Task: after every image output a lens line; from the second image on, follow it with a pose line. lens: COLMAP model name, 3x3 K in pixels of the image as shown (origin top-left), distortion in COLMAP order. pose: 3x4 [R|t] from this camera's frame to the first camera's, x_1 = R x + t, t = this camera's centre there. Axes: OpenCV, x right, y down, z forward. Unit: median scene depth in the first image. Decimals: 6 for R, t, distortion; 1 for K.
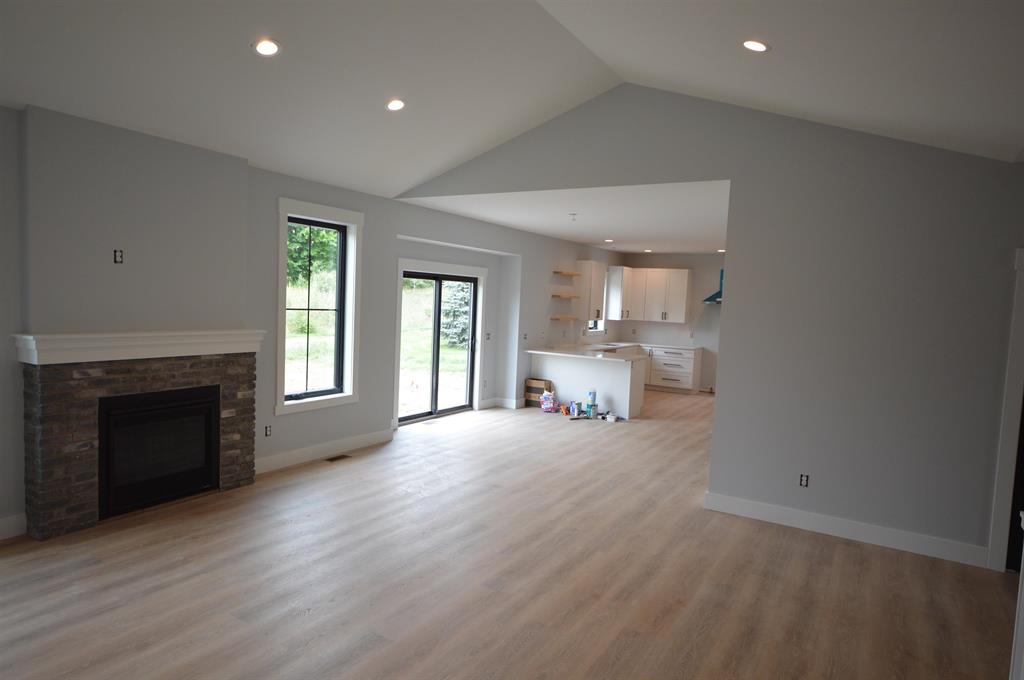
lens RADIAL K [[626.4, 0, 508.7], [0, 626.4, 343.4], [0, 0, 1]] dist [-0.000531, 0.022205]
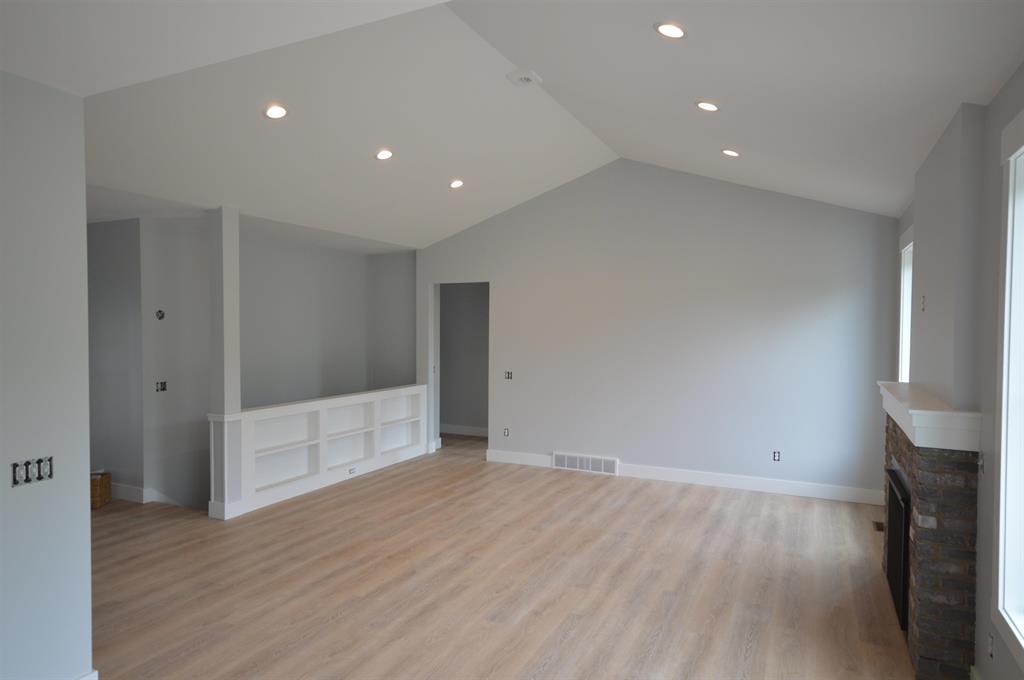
lens RADIAL K [[614.2, 0, 512.0], [0, 614.2, 340.0], [0, 0, 1]] dist [-0.003587, 0.019547]
pose [[-0.994988, -0.046187, -0.088684, 0.016338], [-0.054596, 0.993992, 0.094862, -0.118315], [0.083770, 0.099229, -0.991532, 1.543884]]
